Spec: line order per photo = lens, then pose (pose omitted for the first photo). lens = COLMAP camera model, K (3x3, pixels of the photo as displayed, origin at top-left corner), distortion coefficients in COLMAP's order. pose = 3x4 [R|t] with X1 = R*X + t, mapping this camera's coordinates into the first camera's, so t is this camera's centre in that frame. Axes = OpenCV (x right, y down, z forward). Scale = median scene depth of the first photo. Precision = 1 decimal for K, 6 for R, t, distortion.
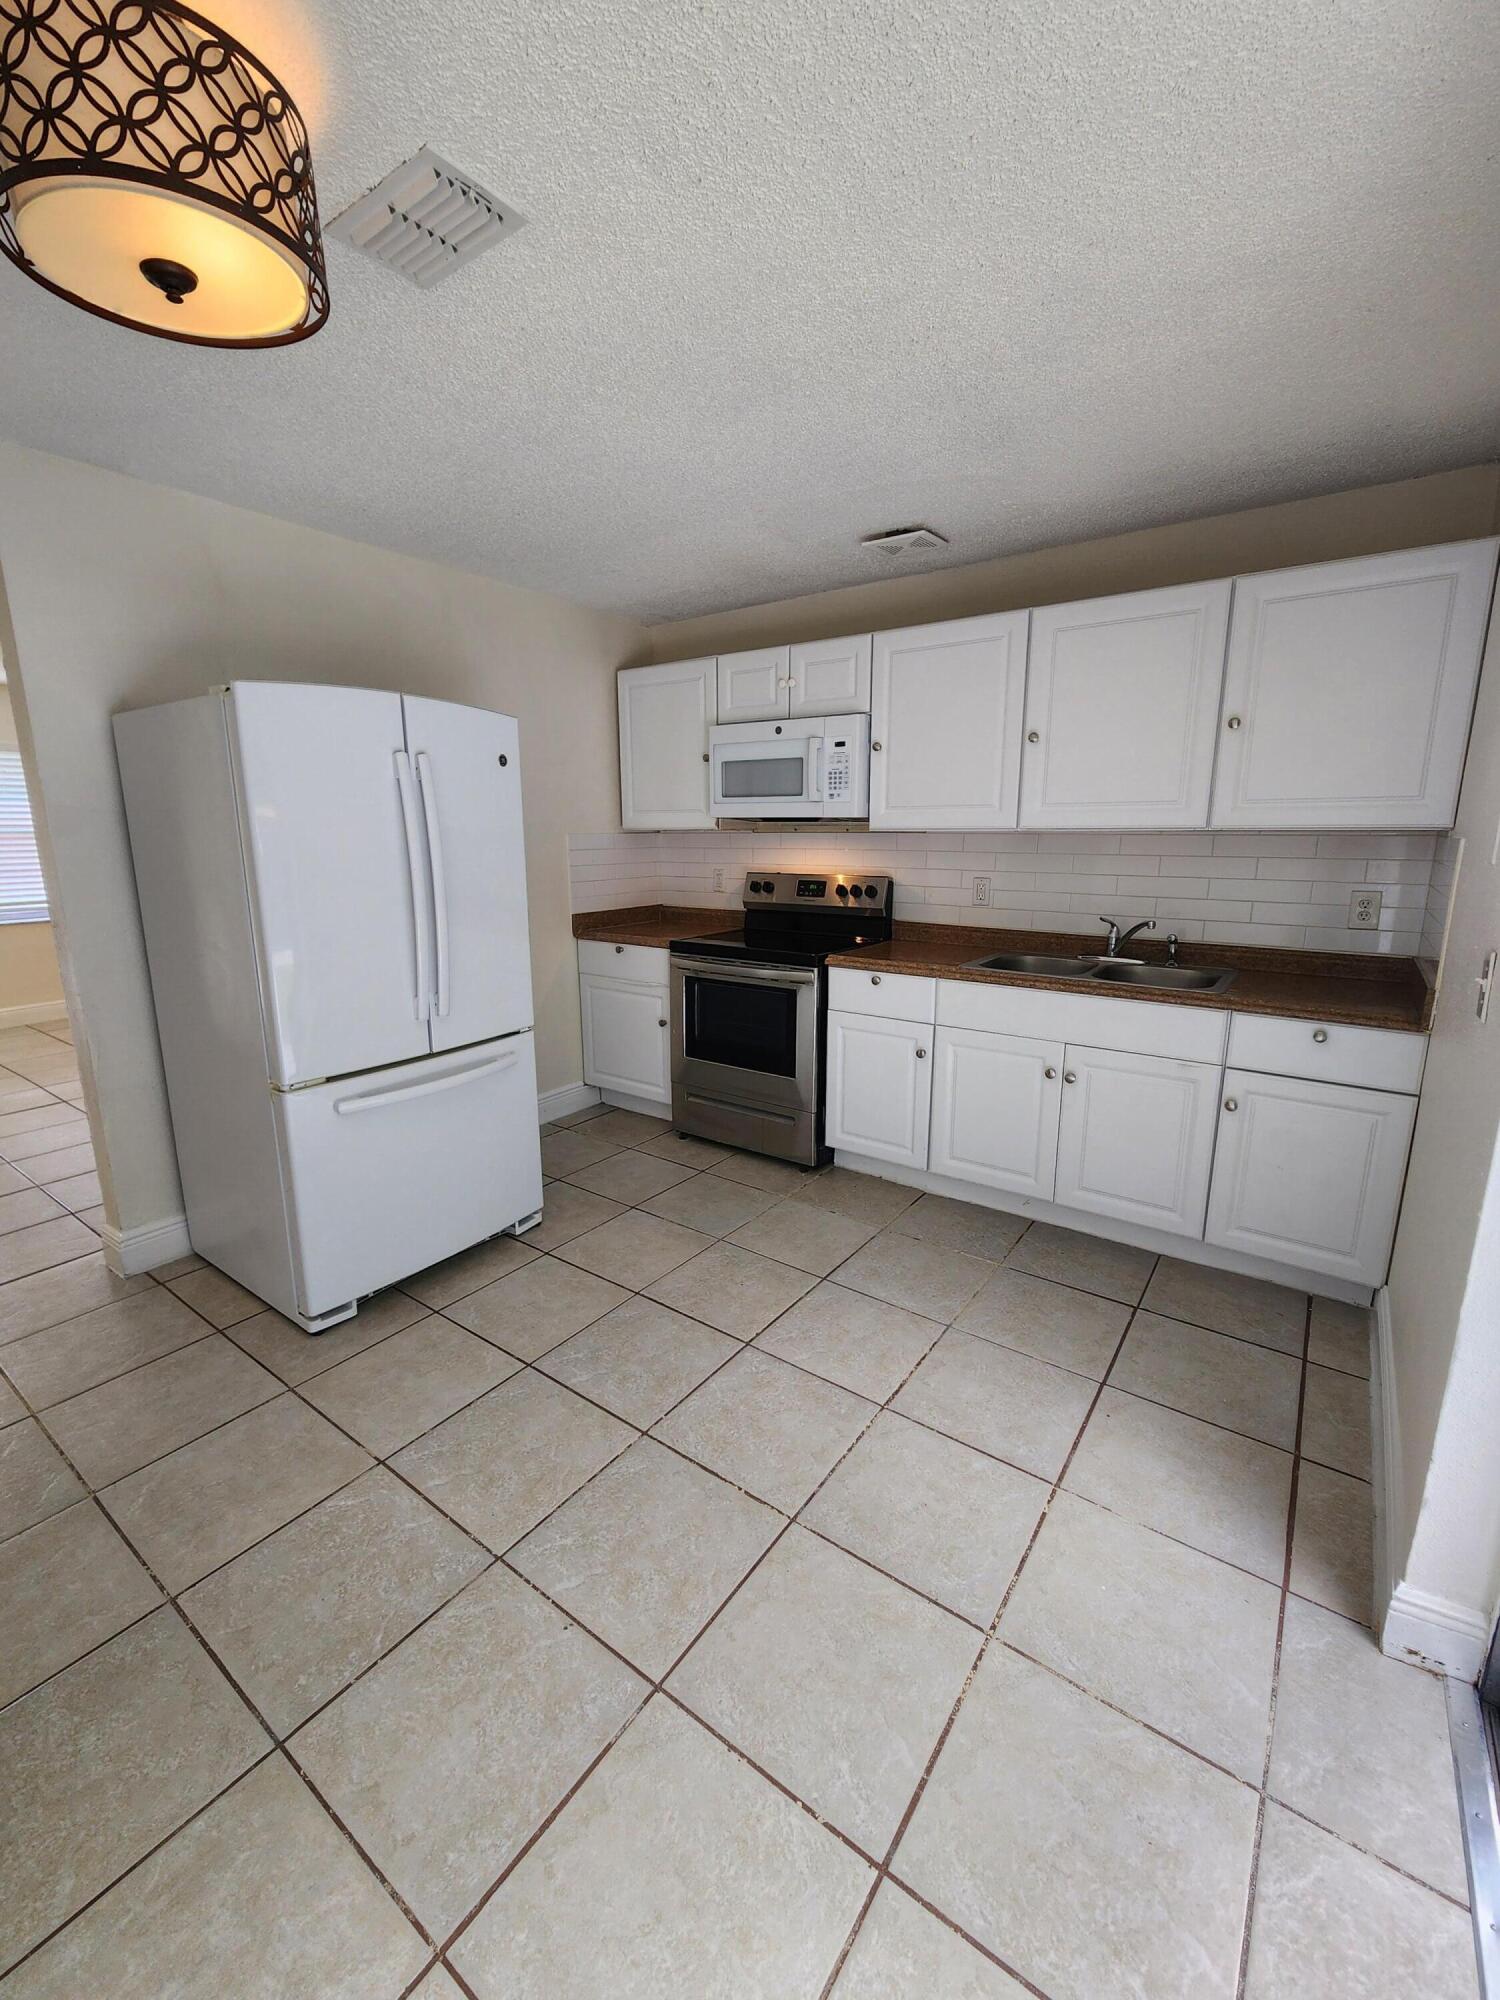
lens RADIAL K [[819.0, 0, 748.6], [0, 819.0, 994.2], [0, 0, 1]] dist [0.007676, -0.005160]
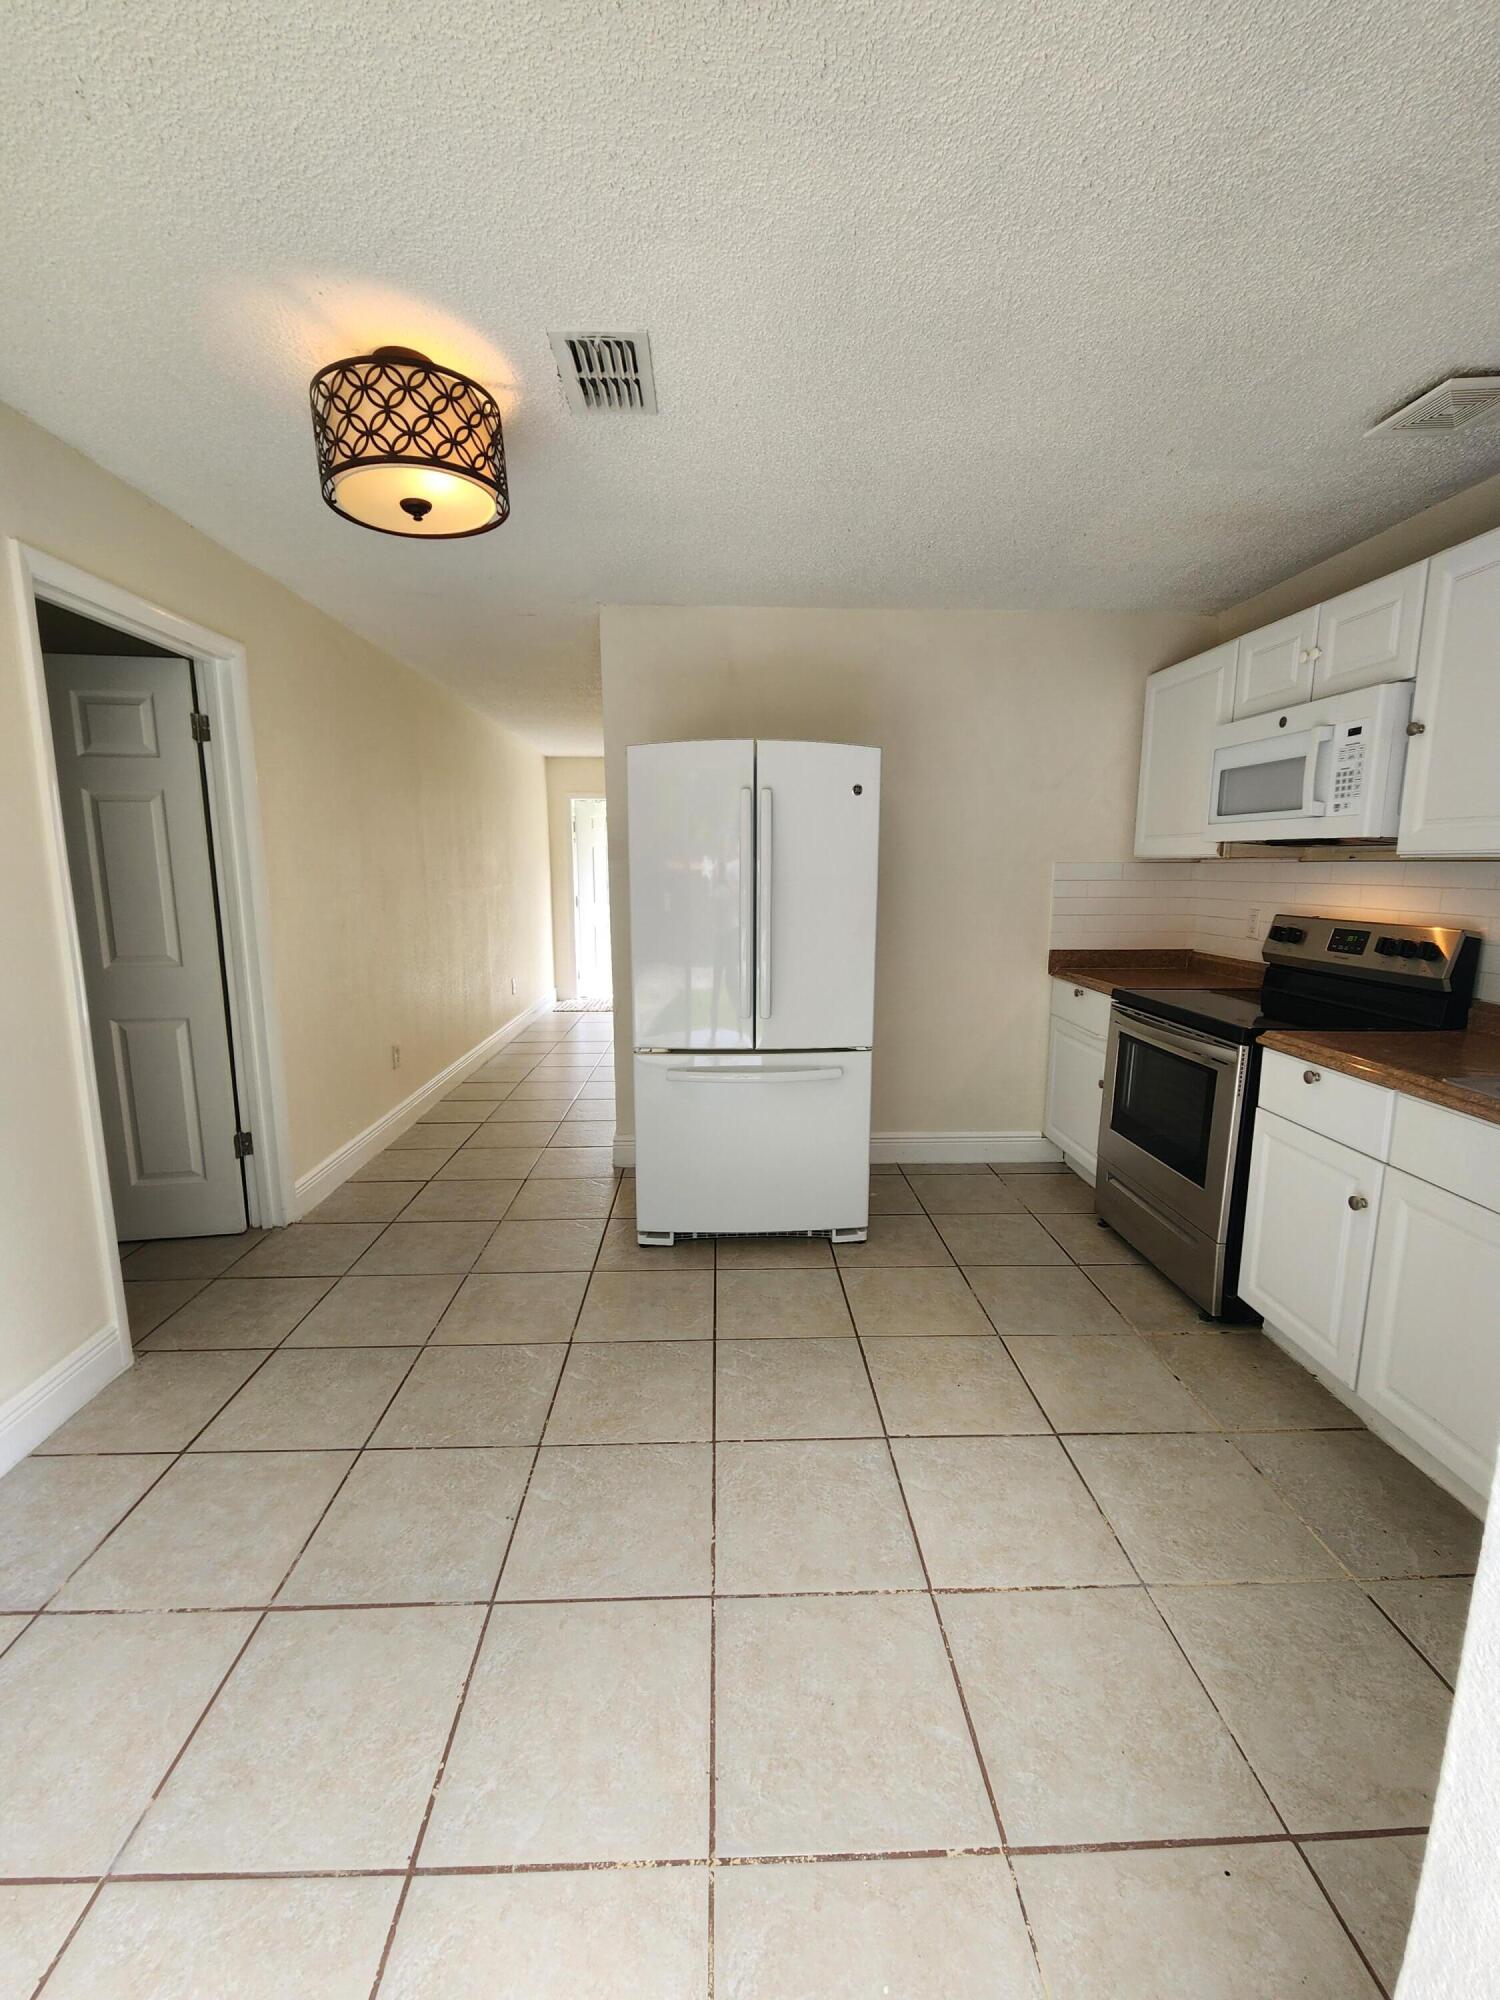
lens RADIAL K [[819.0, 0, 746.4], [0, 819.0, 996.6], [0, 0, 1]] dist [0.007676, -0.005160]
pose [[0.612796, 0.130782, -0.779344, 0.398541], [-0.160468, 0.986257, 0.039328, -0.035387], [0.773777, 0.100960, 0.625361, 0.219701]]
